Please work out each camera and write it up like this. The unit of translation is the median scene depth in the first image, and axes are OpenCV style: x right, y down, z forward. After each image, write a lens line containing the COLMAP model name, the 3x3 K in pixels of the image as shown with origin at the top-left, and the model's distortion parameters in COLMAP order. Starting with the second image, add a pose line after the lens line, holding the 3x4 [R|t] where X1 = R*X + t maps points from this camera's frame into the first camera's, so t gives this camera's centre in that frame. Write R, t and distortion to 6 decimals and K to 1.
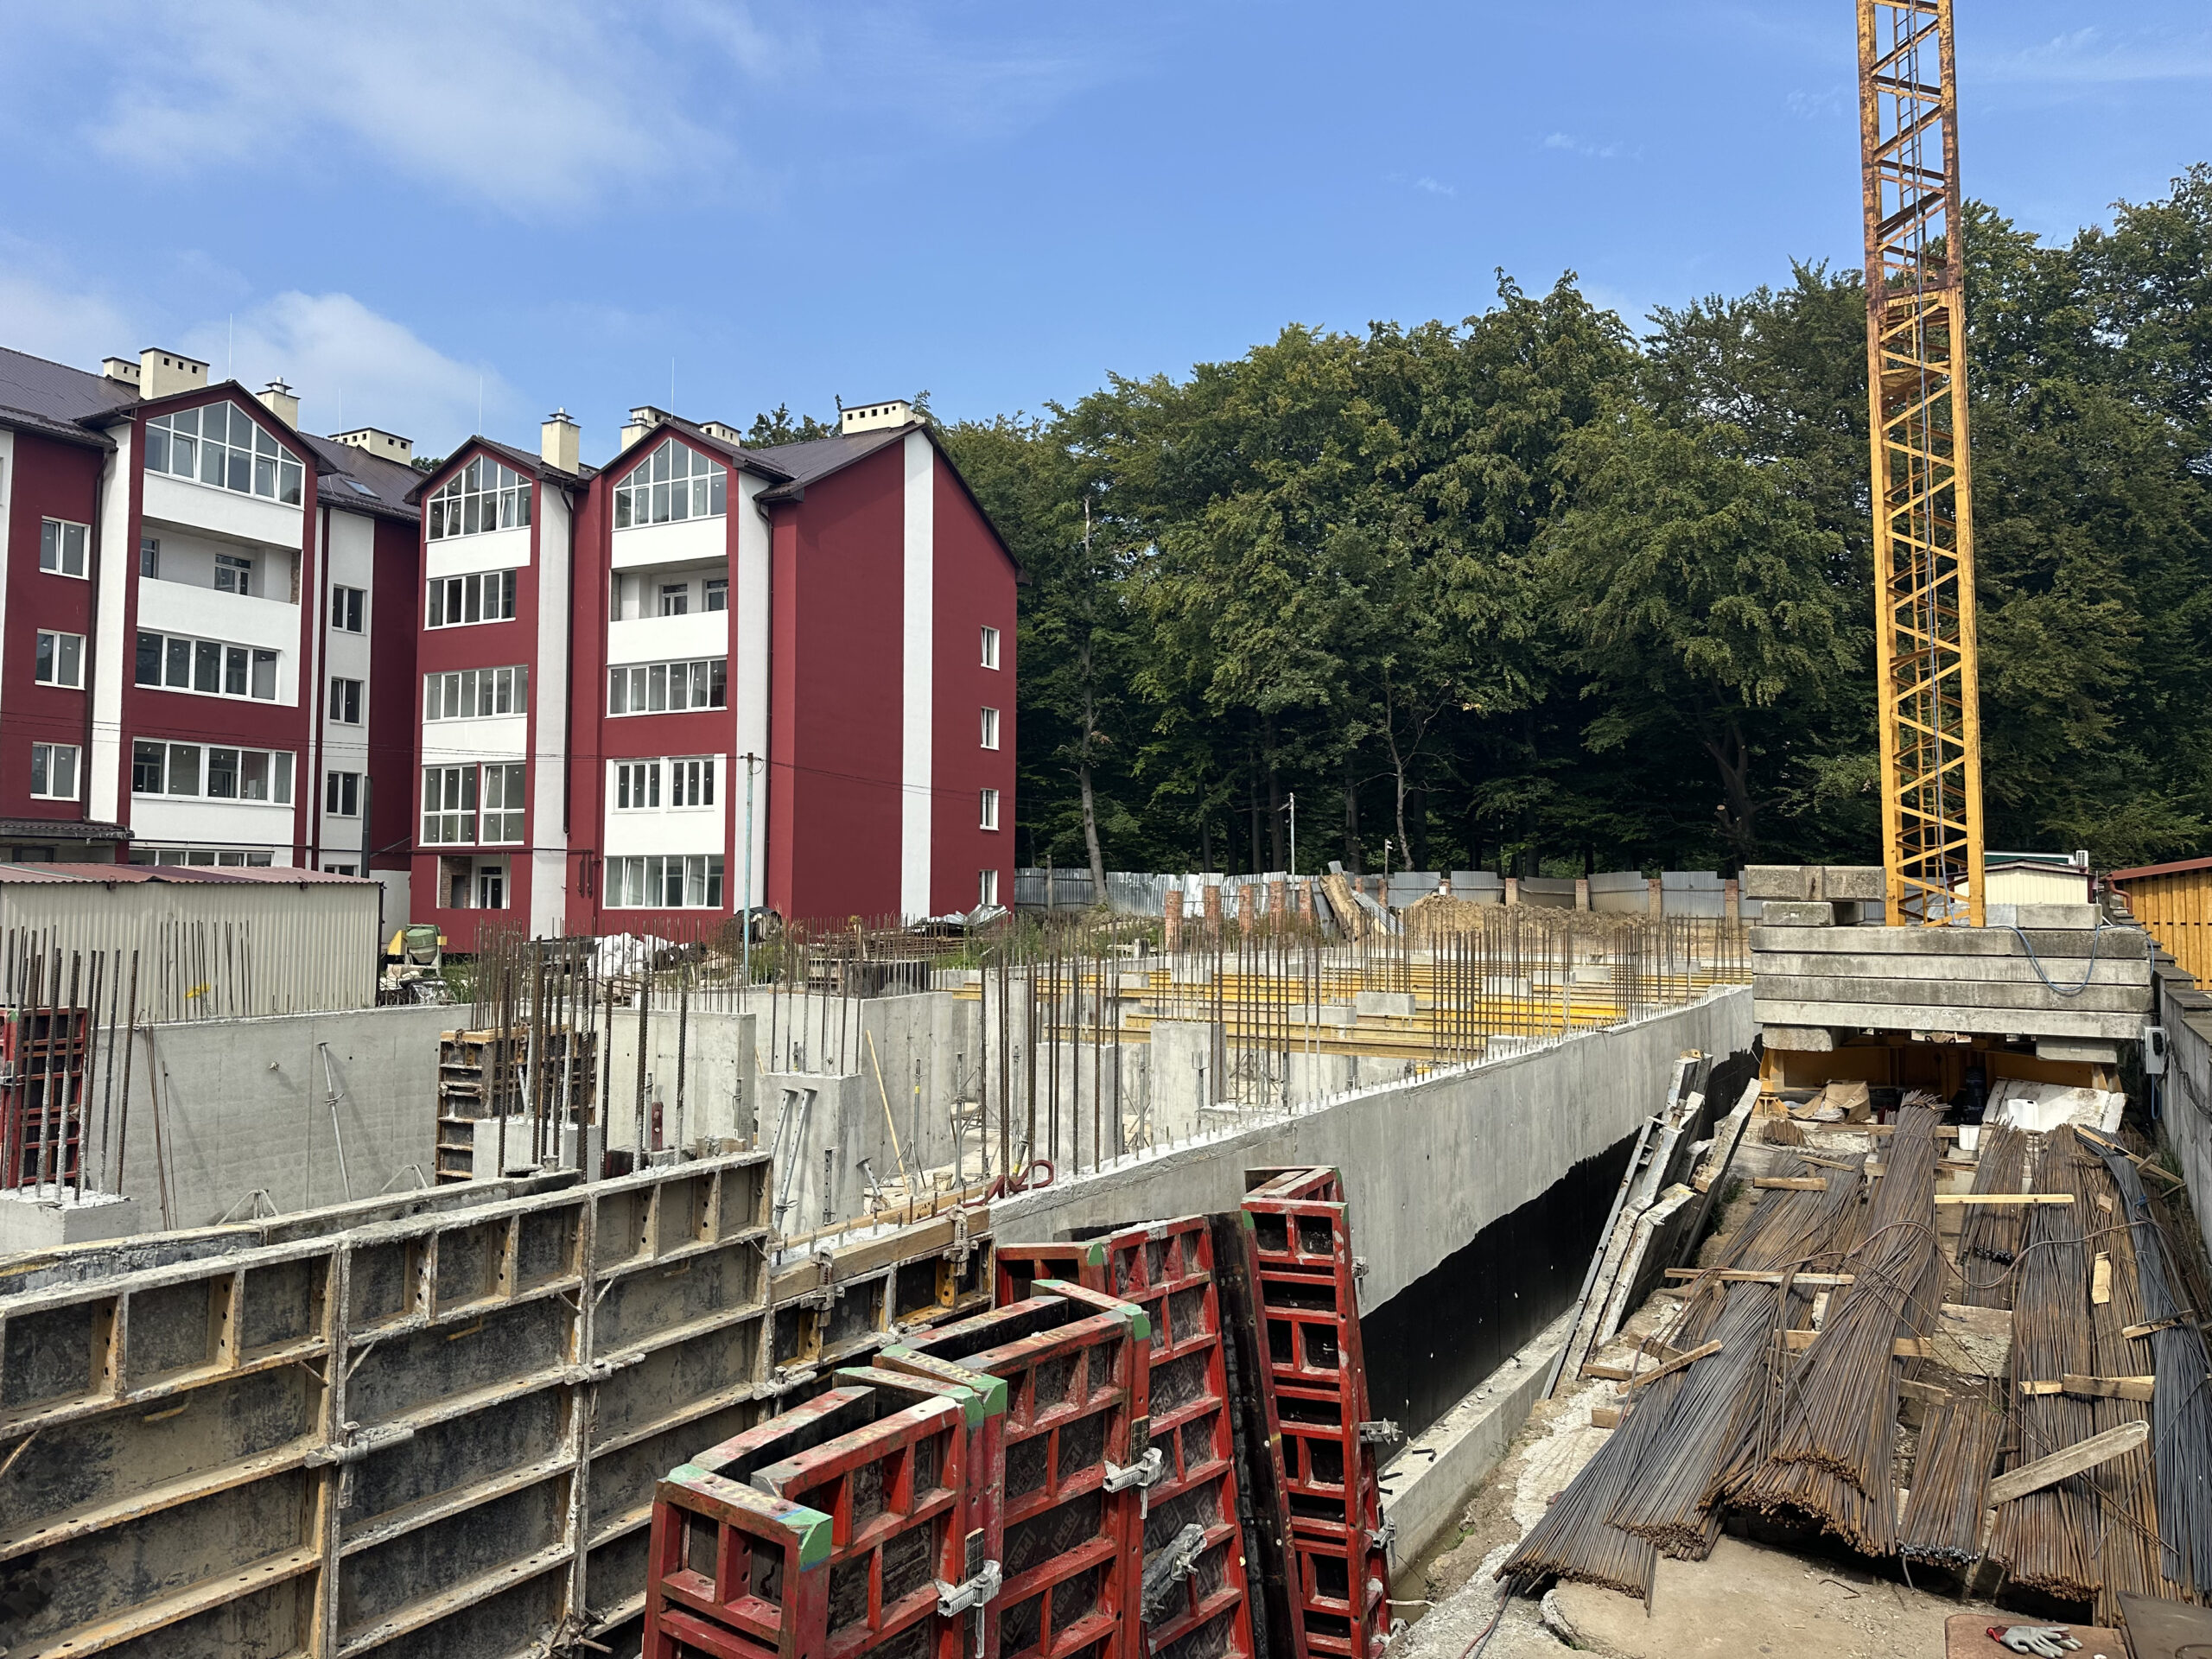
lens RADIAL K [[1546.9, 0, 1115.8], [0, 1546.9, 810.0], [0, 0, 1]] dist [0.058995, -0.063855]
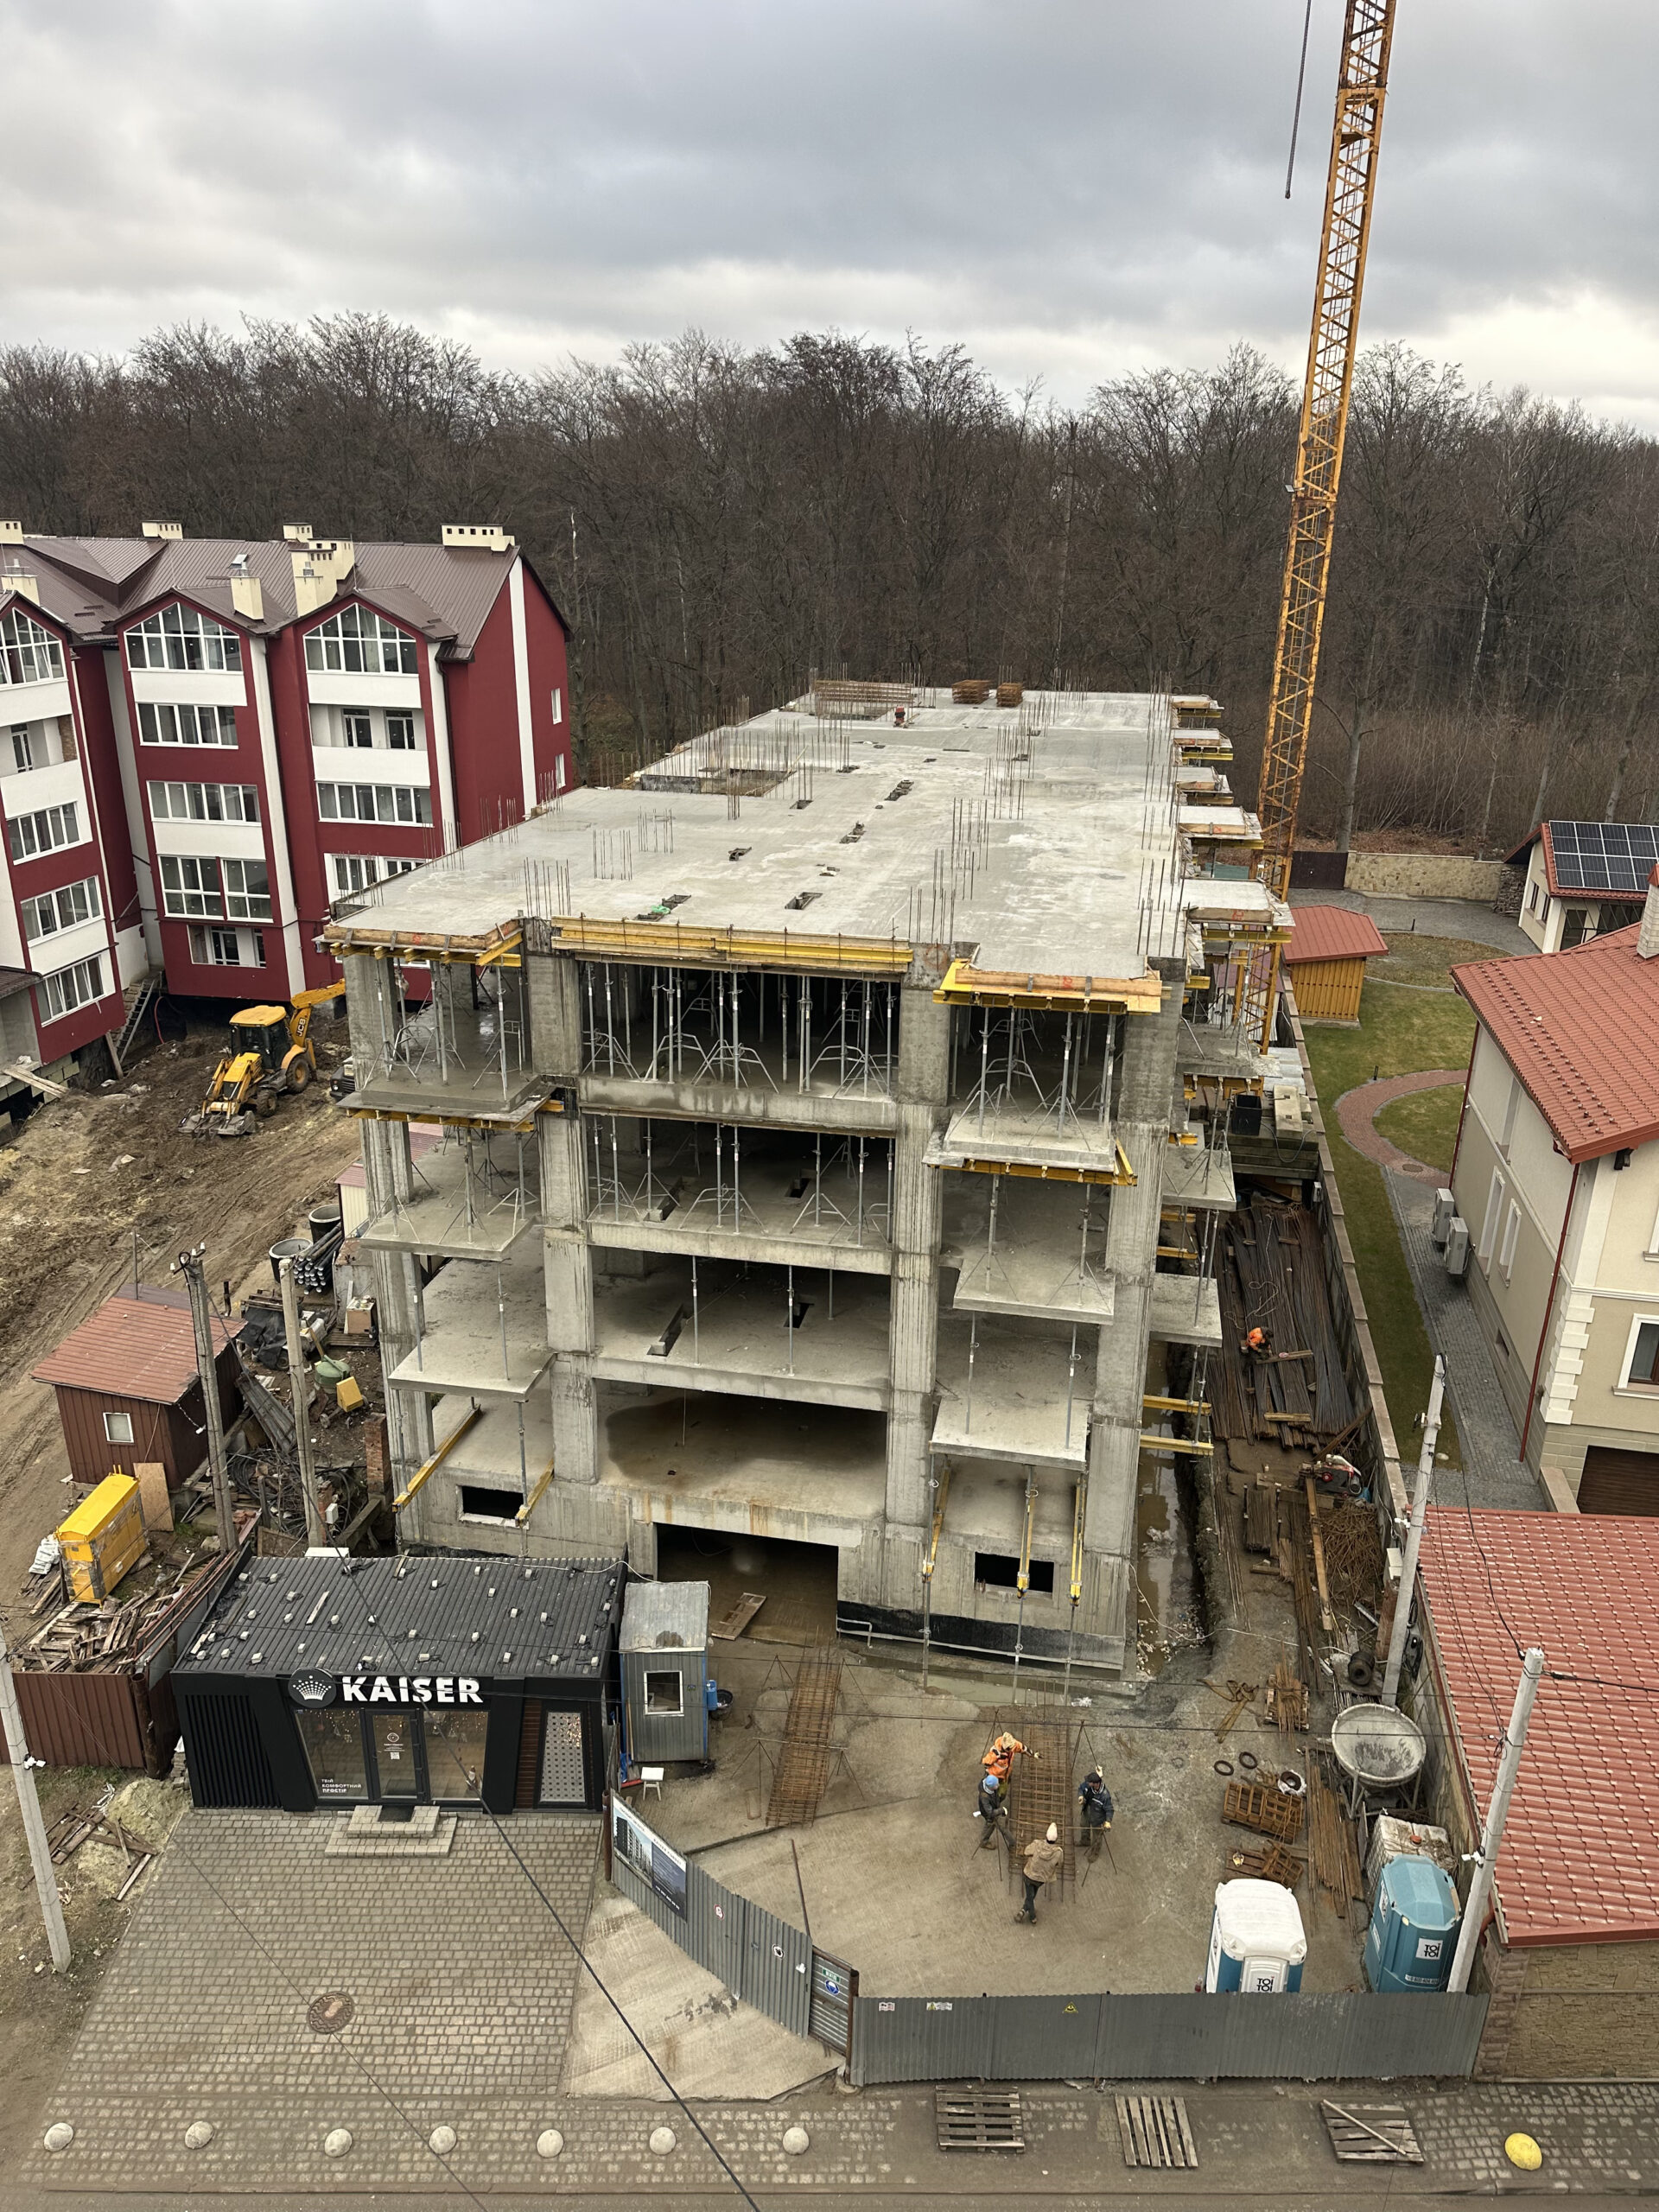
lens RADIAL K [[1549.6, 0, 829.5], [0, 1549.6, 1106.0], [0, 0, 1]] dist [0.050438, -0.060945]
pose [[0.942594, -0.108036, 0.315981, -0.365827], [-0.031654, 0.913055, 0.406606, -0.391442], [-0.332436, -0.393266, 0.857221, -0.370997]]
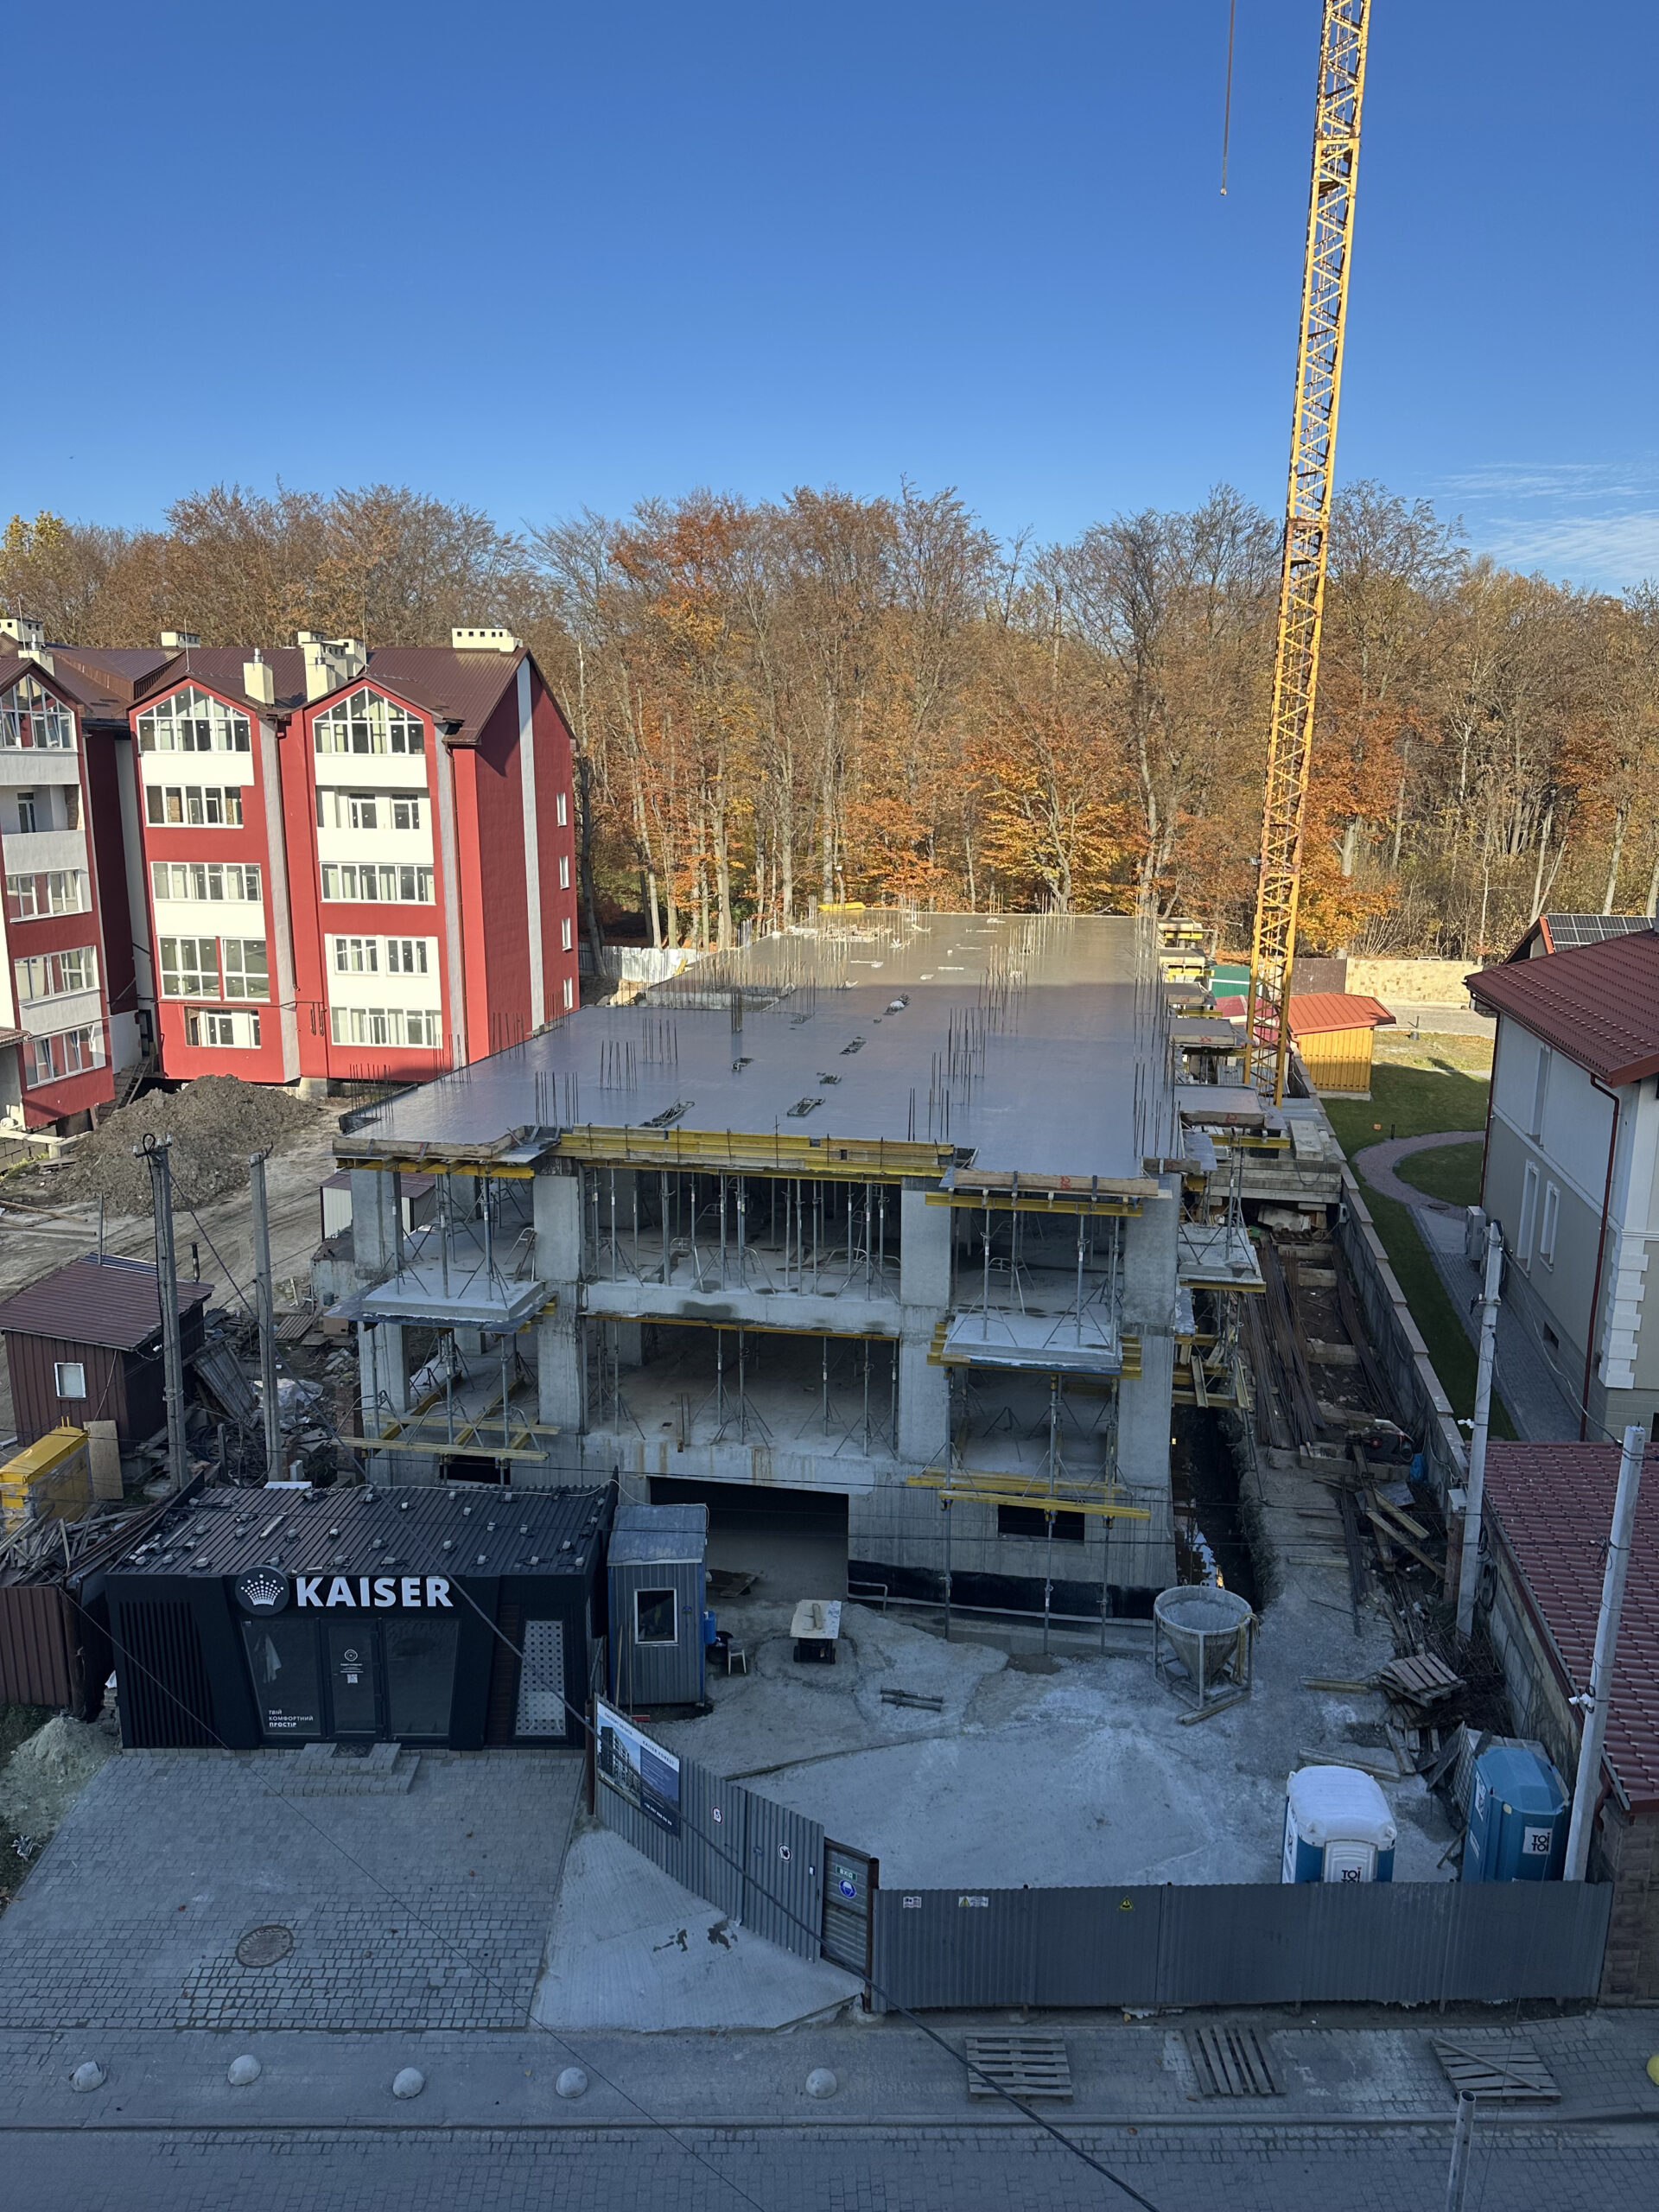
lens RADIAL K [[1547.7, 0, 833.2], [0, 1547.7, 1093.2], [0, 0, 1]] dist [0.054336, -0.066678]
pose [[0.941353, -0.067236, 0.330656, -0.368573], [-0.023251, 0.964691, 0.262355, -0.260611], [-0.336620, -0.254657, 0.906552, -0.385311]]
